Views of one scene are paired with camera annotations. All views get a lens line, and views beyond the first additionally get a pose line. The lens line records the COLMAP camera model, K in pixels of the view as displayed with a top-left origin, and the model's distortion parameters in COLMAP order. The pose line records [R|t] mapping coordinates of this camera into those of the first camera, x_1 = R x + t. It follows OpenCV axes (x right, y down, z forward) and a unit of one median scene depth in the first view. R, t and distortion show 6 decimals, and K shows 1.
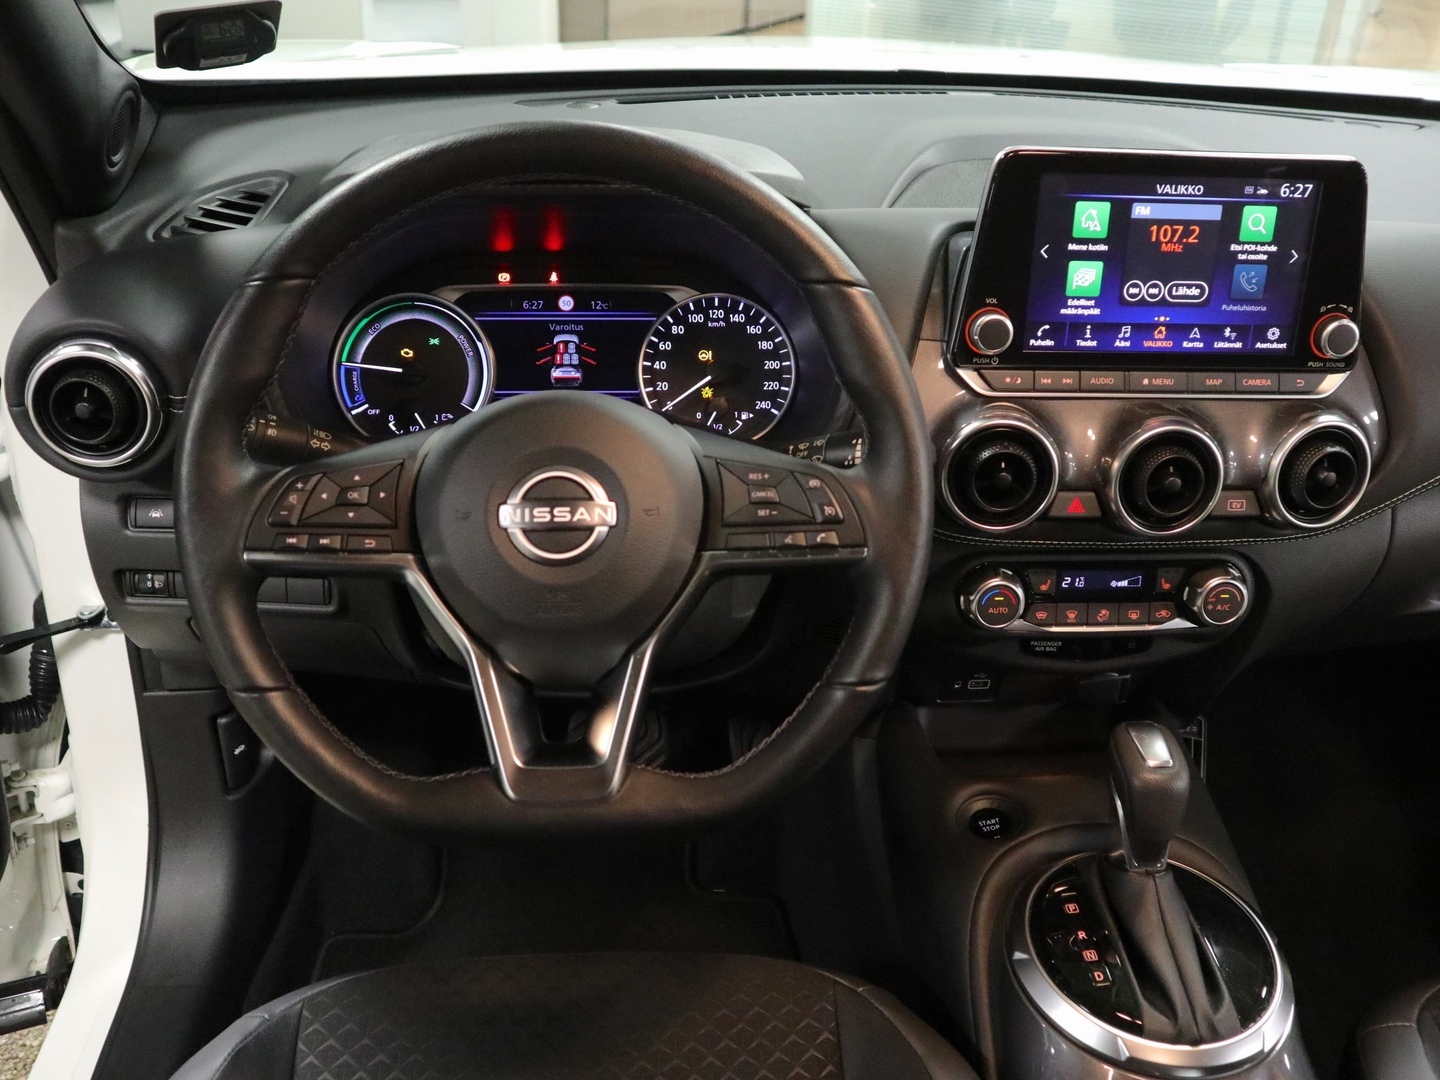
lens RADIAL K [[1276.9, 0, 720.0], [0, 1276.9, 540.0], [0, 0, 1]] dist [-0.049863, 0.017513]
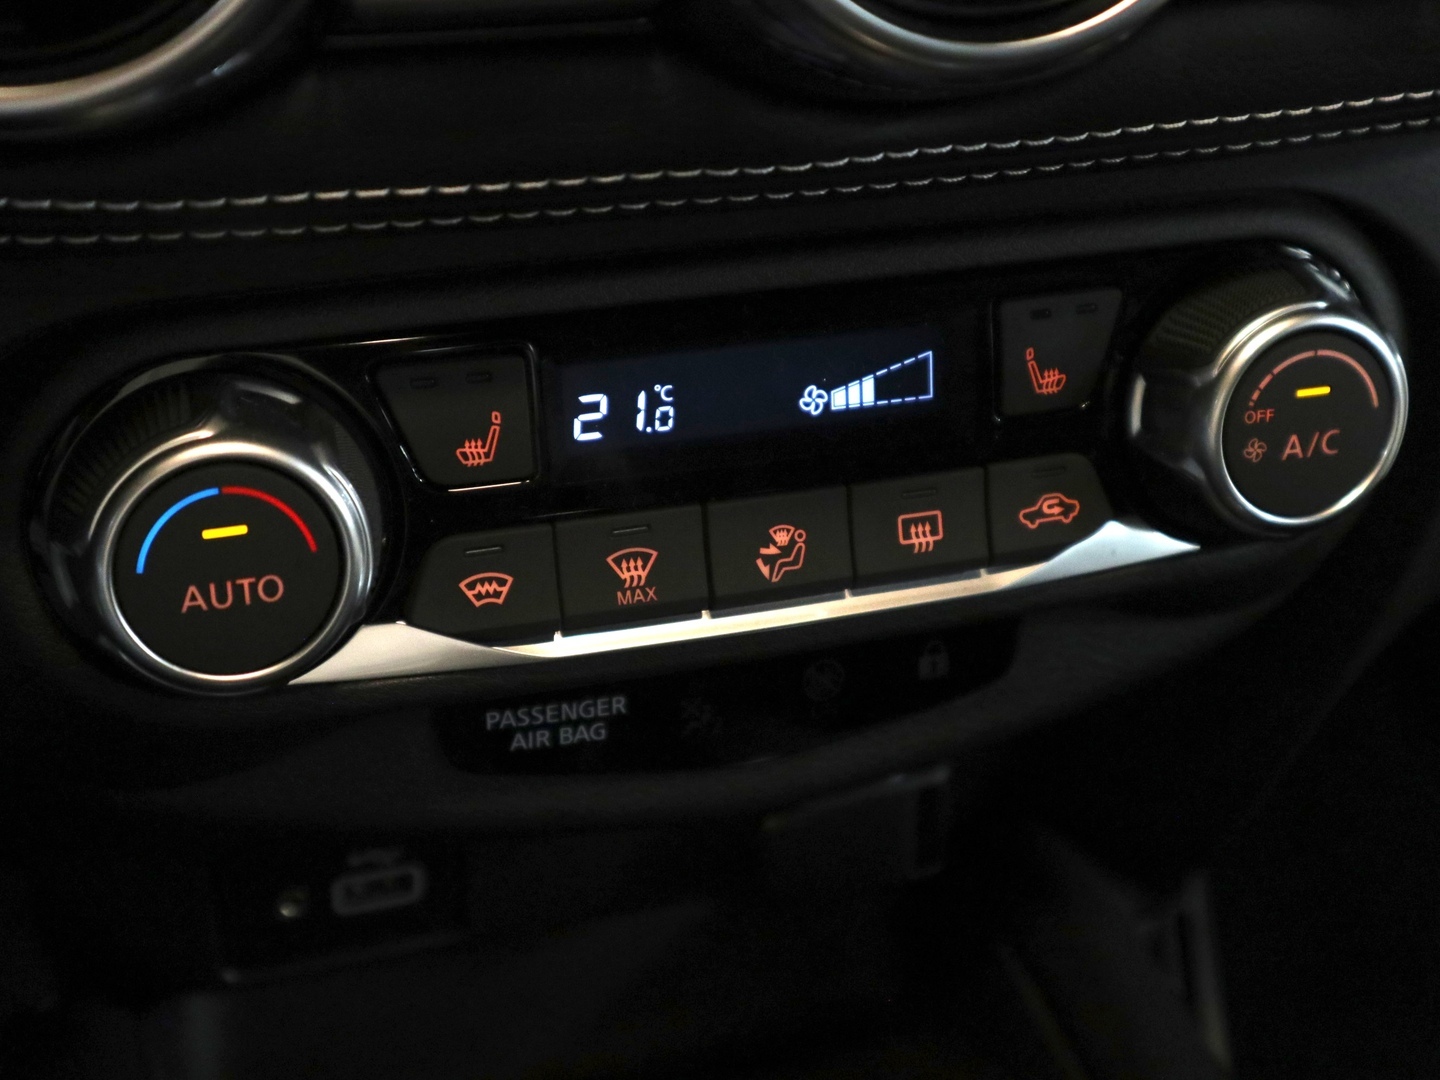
lens RADIAL K [[1905.9, 0, 720.0], [0, 1905.9, 540.0], [0, 0, 1]] dist [-0.005196, -0.005983]
pose [[0.974457, -0.126207, 0.185759, 0.232796], [0.122725, 0.991982, 0.030170, 0.046467], [-0.188077, -0.006603, 0.982132, 0.689733]]
